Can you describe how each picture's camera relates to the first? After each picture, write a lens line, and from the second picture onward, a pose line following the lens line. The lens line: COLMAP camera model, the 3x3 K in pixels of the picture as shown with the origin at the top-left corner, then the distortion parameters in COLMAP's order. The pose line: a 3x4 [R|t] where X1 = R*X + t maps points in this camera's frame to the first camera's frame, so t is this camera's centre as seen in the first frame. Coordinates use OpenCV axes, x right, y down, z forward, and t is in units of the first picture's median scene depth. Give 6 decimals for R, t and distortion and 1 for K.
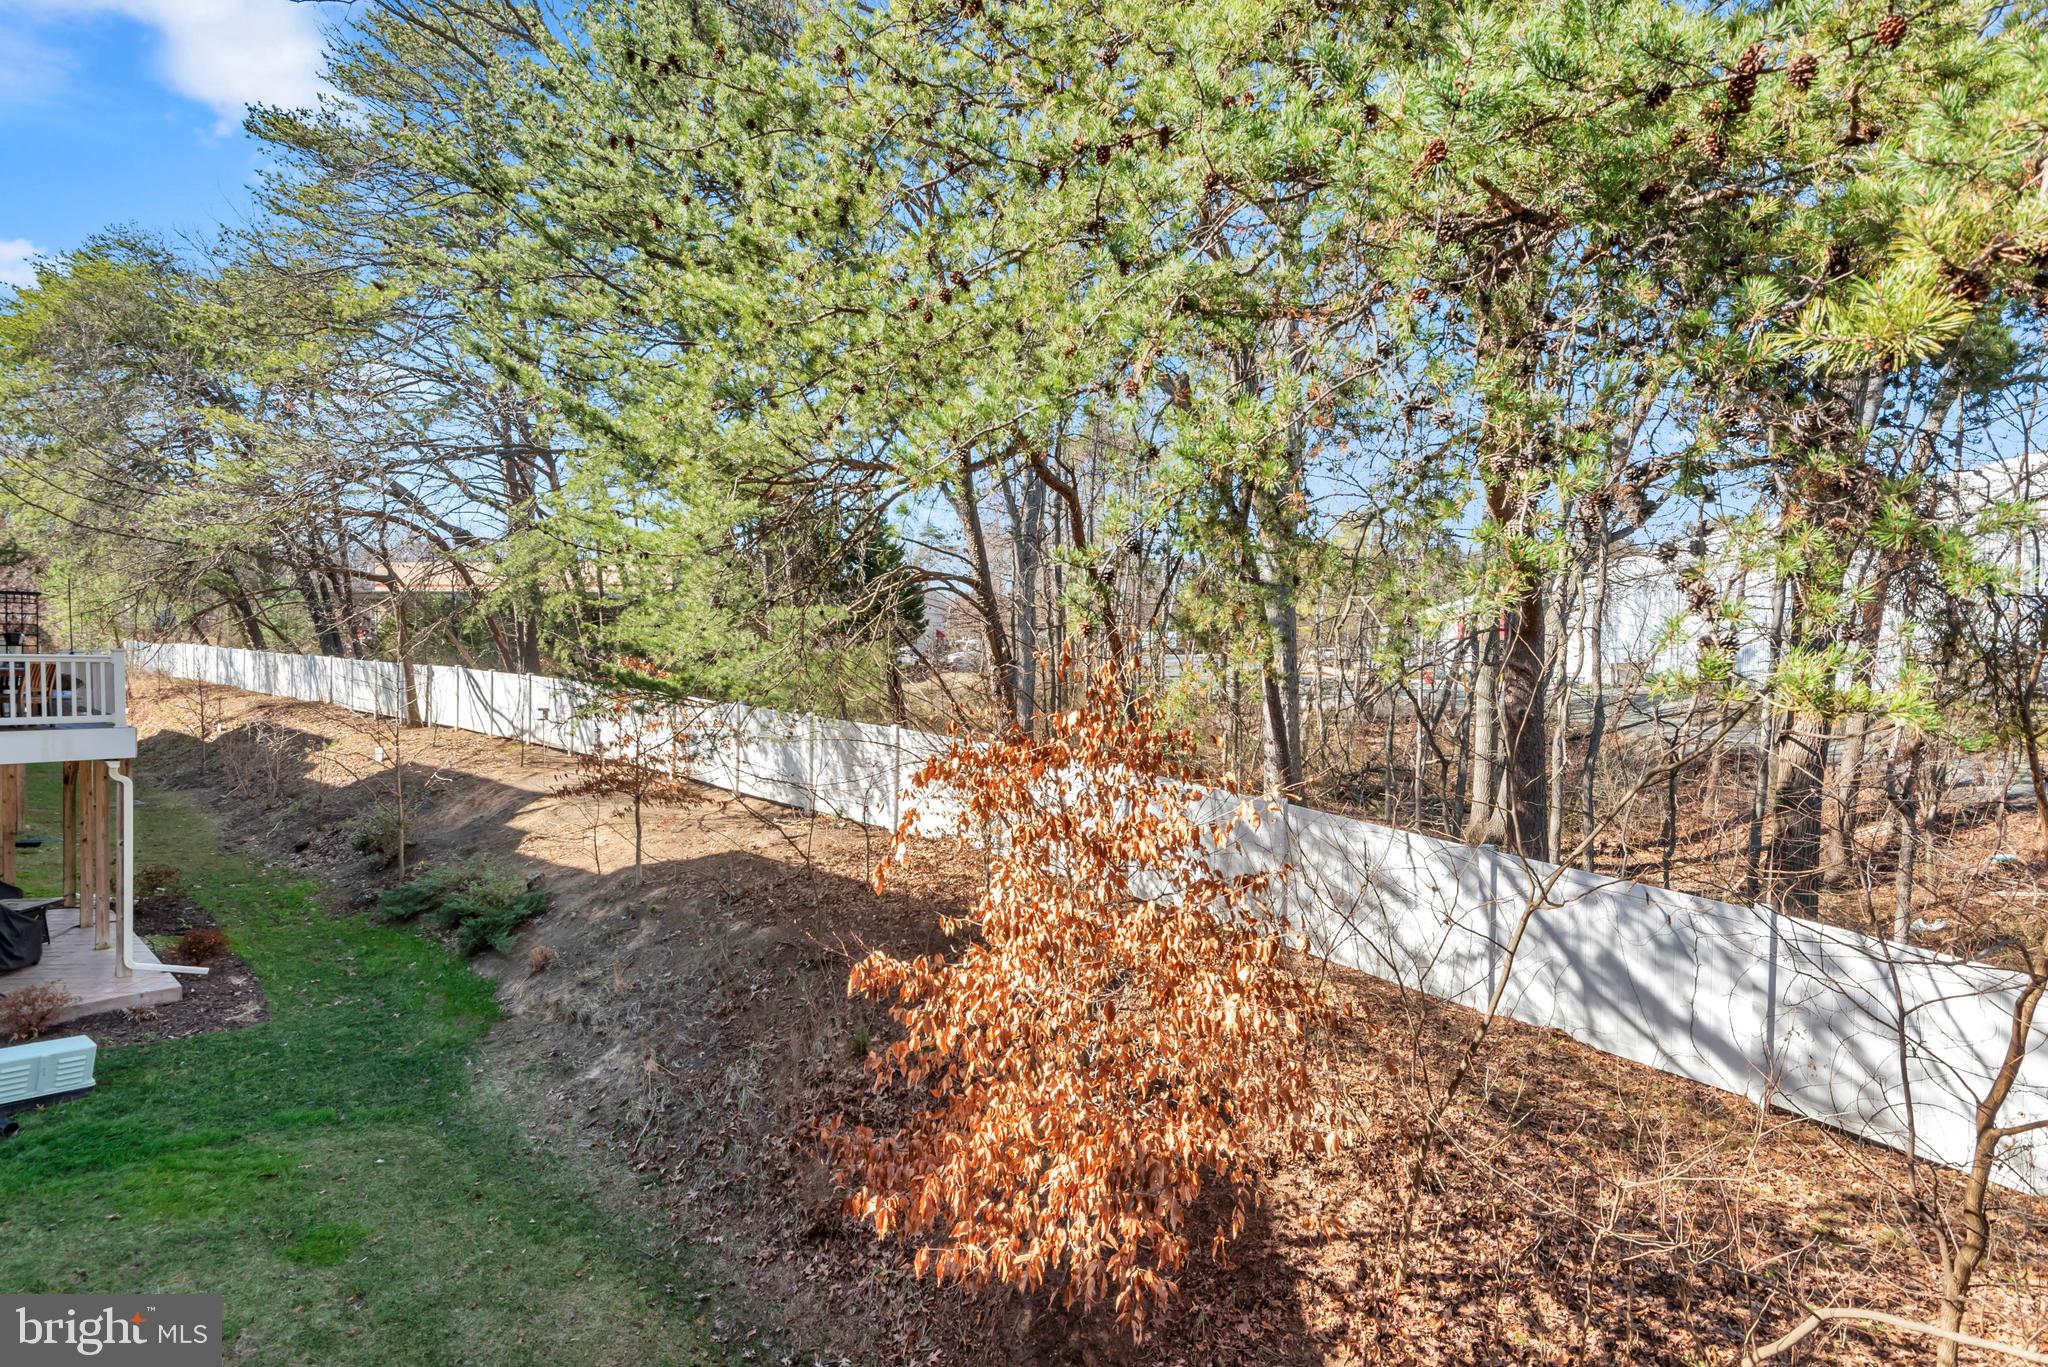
lens RADIAL K [[934.9, 0, 1026.5], [0, 934.9, 671.7], [0, 0, 1]] dist [0.004542, 0.001121]
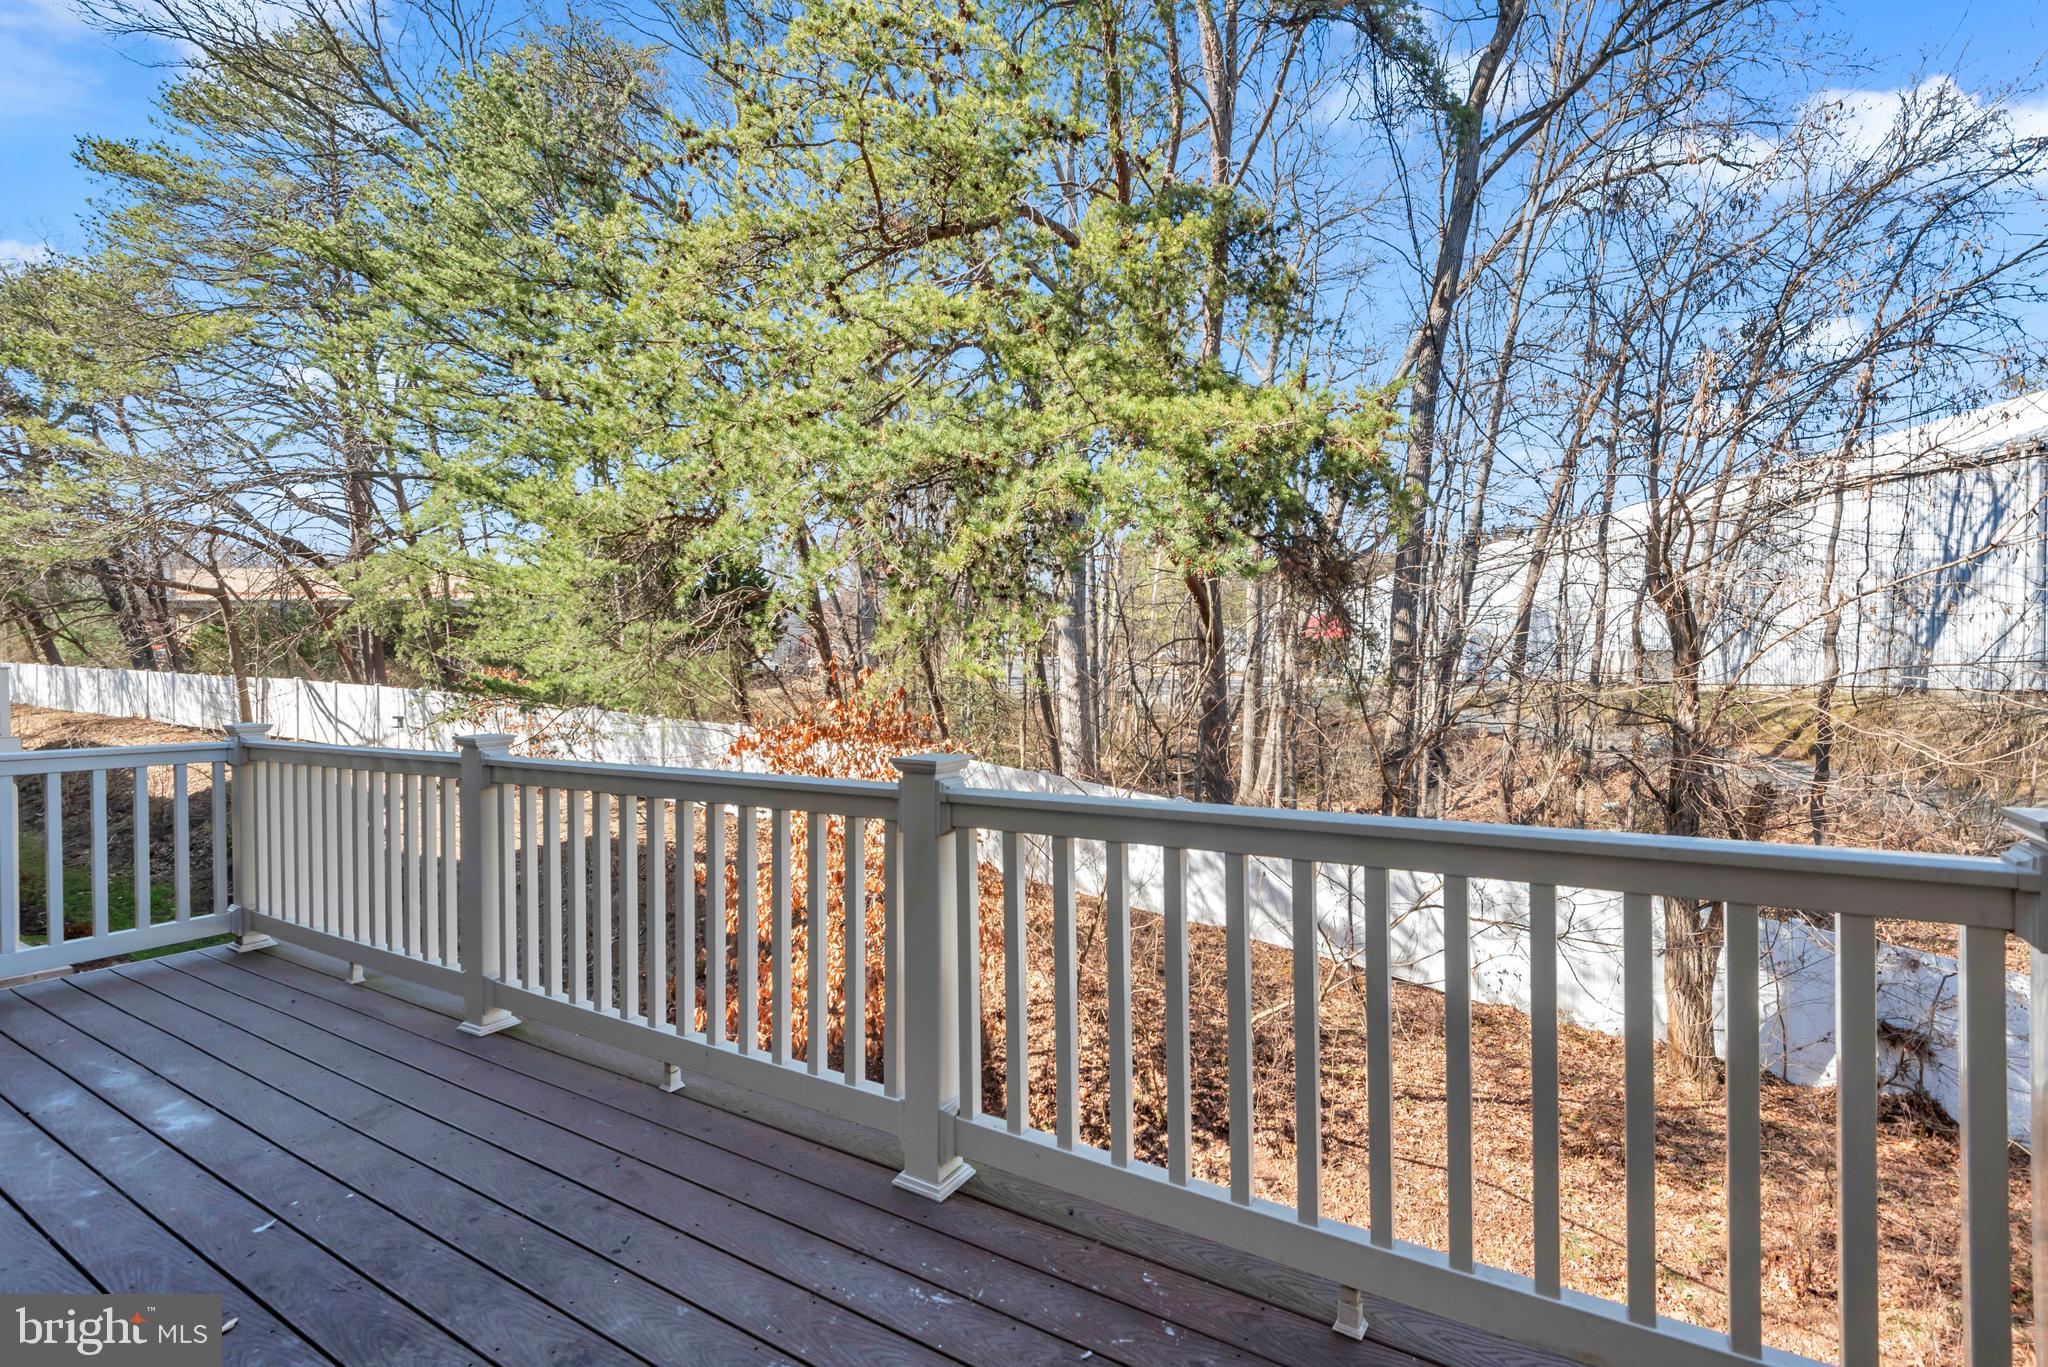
lens RADIAL K [[934.9, 0, 1026.5], [0, 934.9, 671.7], [0, 0, 1]] dist [0.004542, 0.001121]
pose [[0.989433, -0.018686, 0.143783, 0.032571], [0.018522, 0.999825, 0.002475, -0.001242], [-0.143804, 0.000215, 0.989606, -0.132562]]
